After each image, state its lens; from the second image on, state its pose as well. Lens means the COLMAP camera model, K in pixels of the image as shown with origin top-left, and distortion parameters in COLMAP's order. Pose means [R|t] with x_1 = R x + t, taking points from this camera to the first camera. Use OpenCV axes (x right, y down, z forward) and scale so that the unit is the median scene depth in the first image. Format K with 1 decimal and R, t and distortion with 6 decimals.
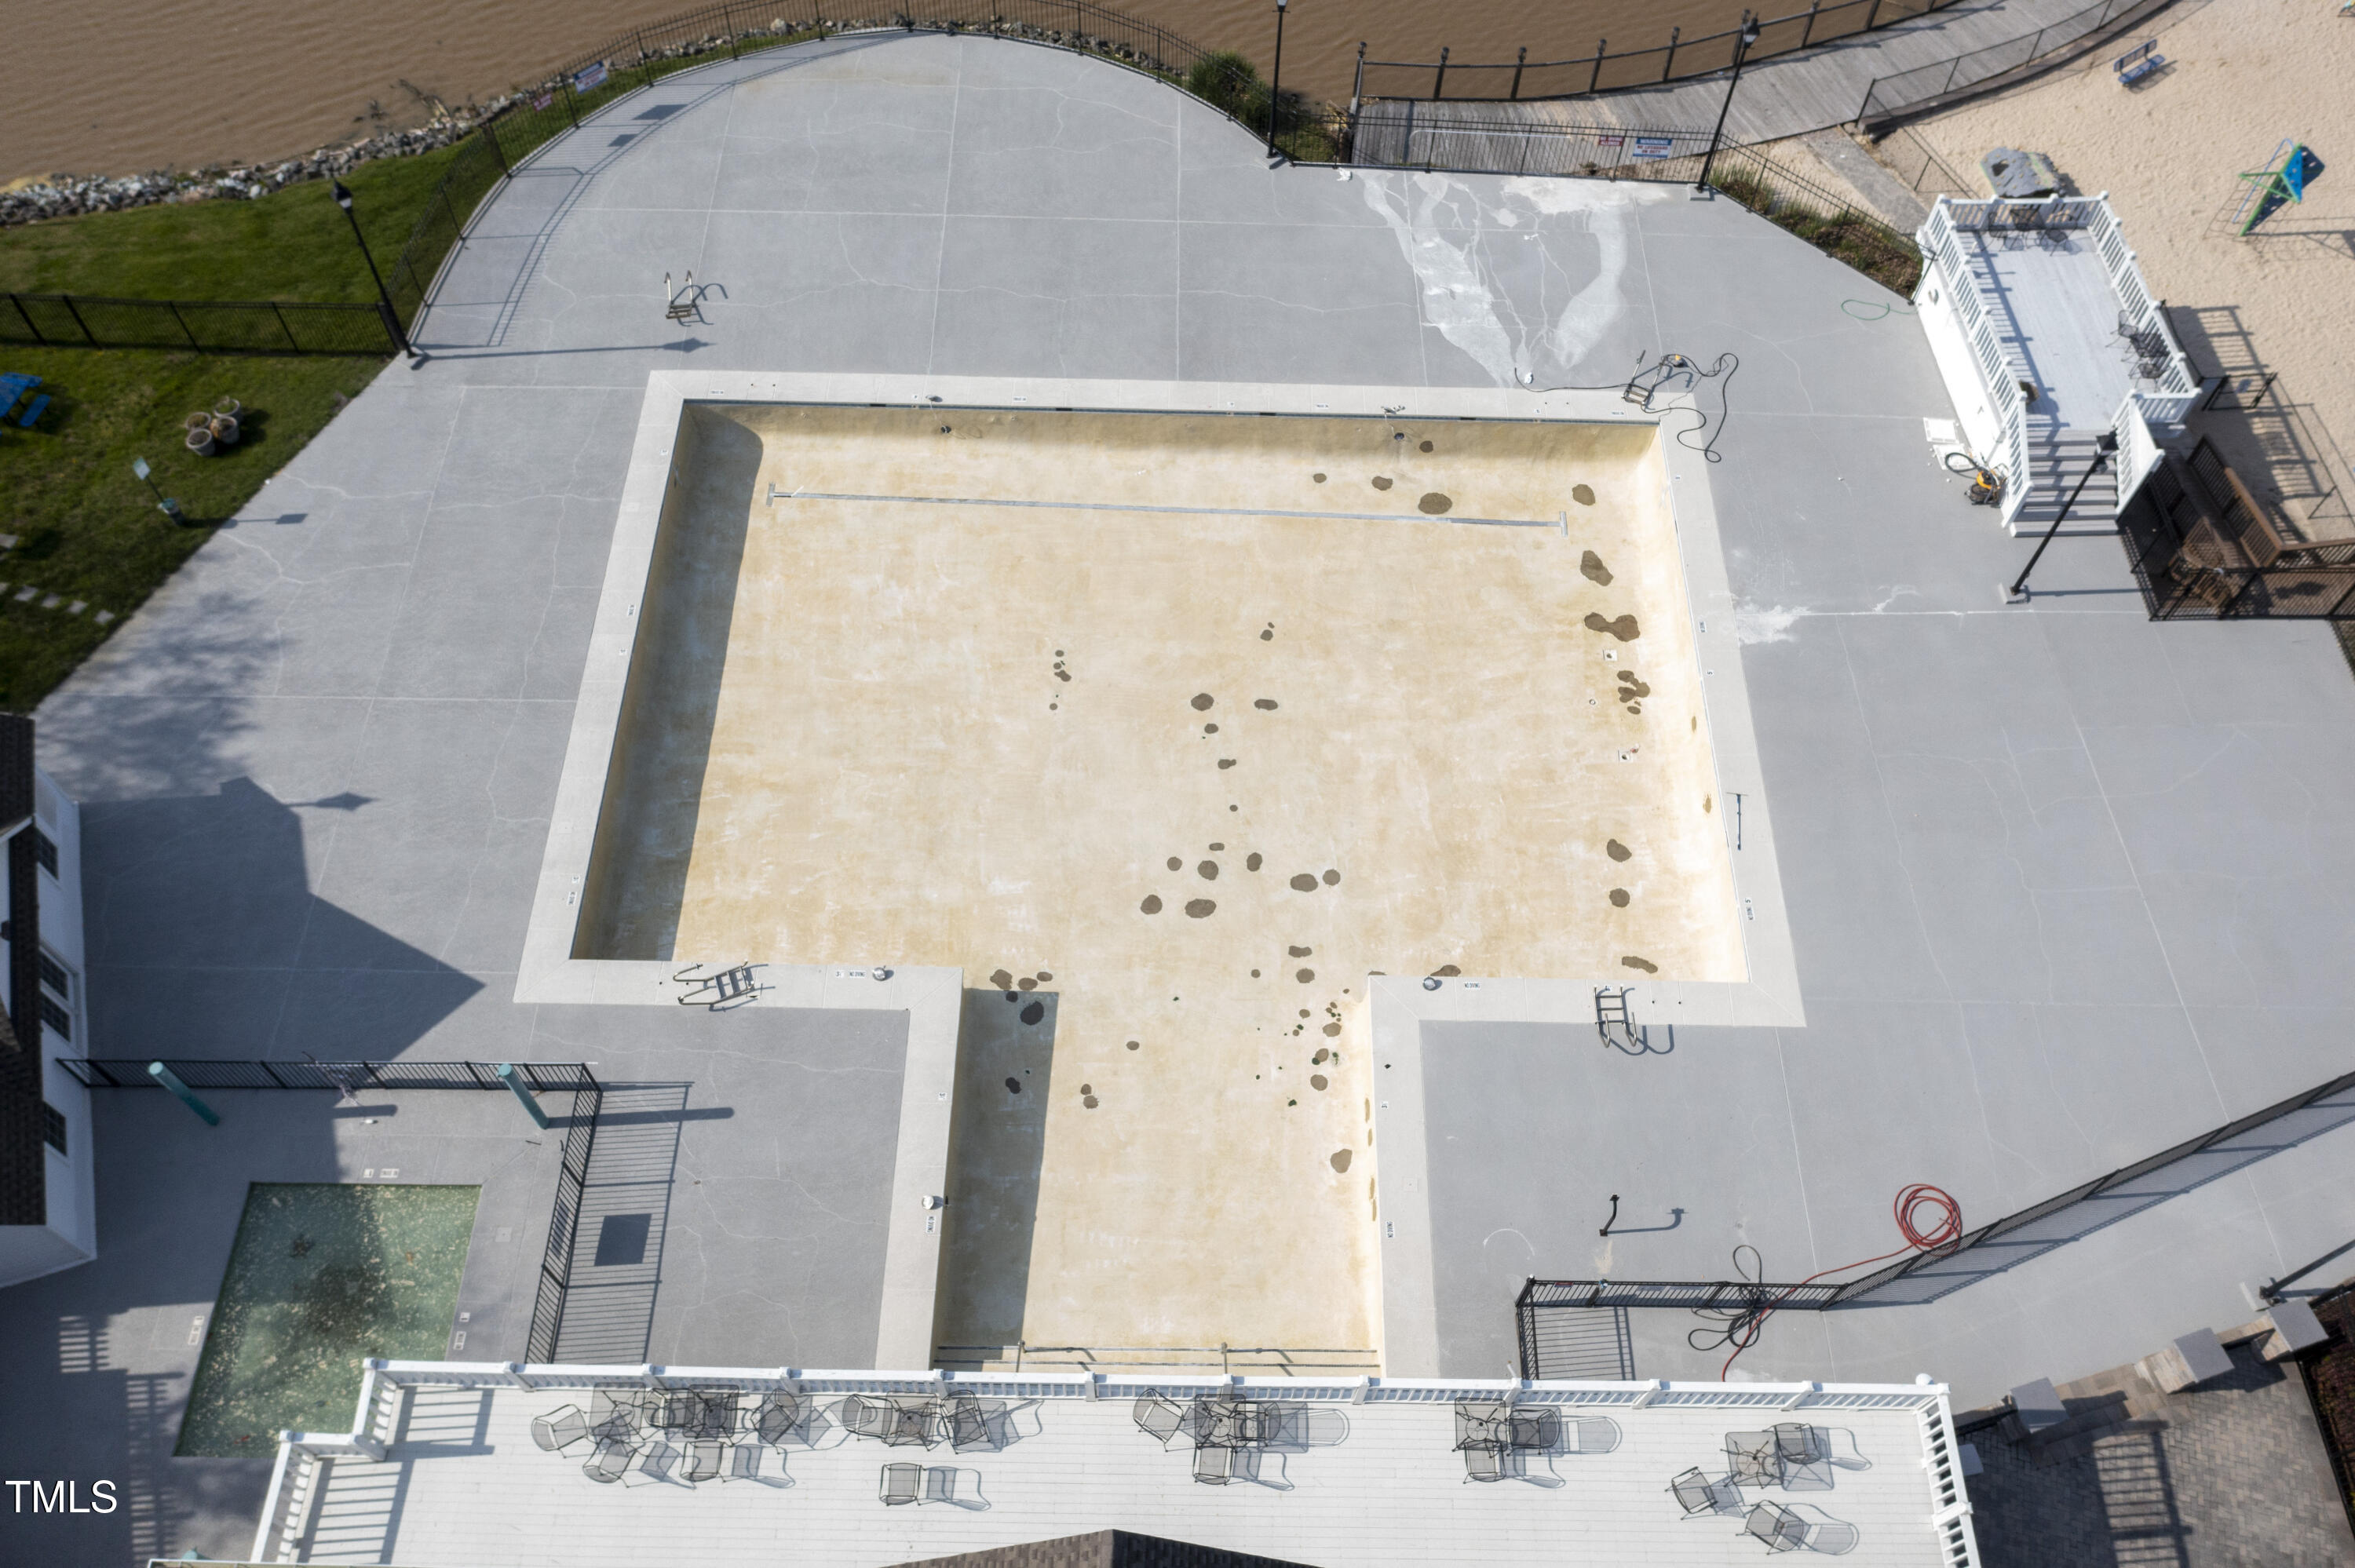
lens RADIAL K [[1872.0, 0, 1177.5], [0, 1872.0, 784.0], [0, 0, 1]] dist [-0.004695, -0.003112]
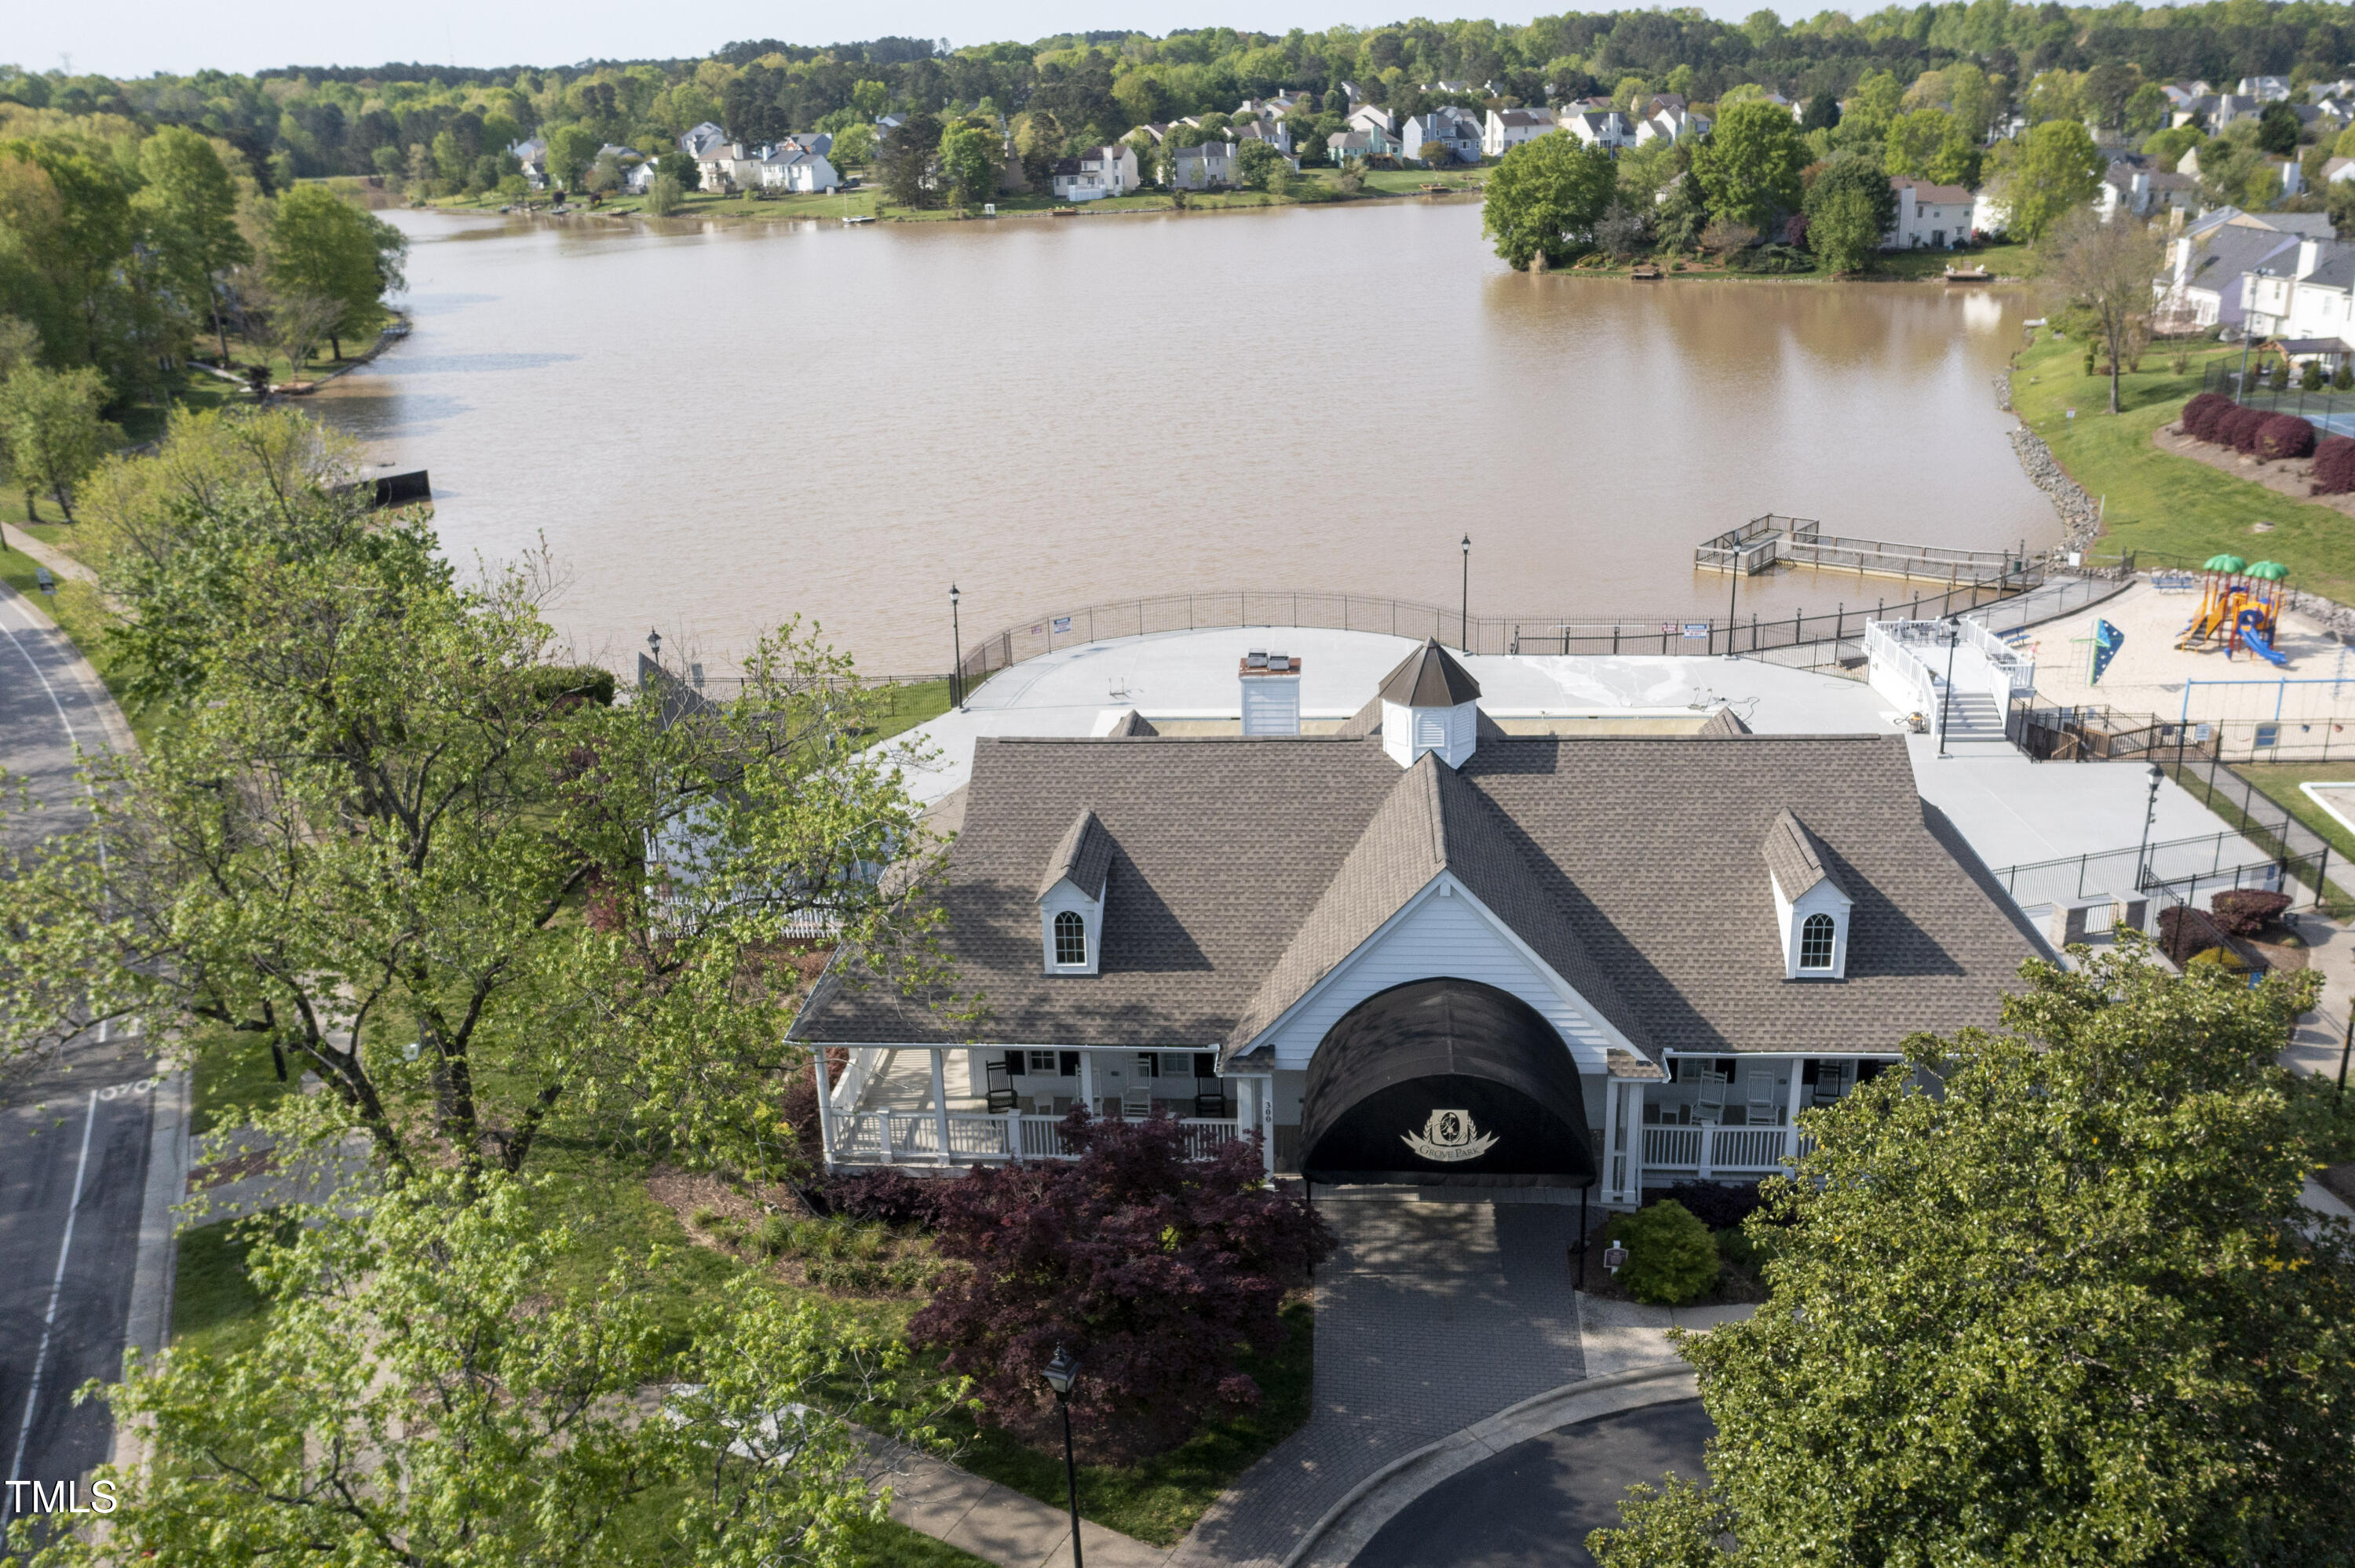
lens RADIAL K [[1967.9, 0, 1171.7], [0, 1967.9, 784.2], [0, 0, 1]] dist [-0.010052, 0.003216]
pose [[0.995403, -0.020913, -0.093463, -0.048654], [-0.041800, 0.783155, -0.620421, 0.871168], [0.086171, 0.621475, 0.778680, -0.316479]]
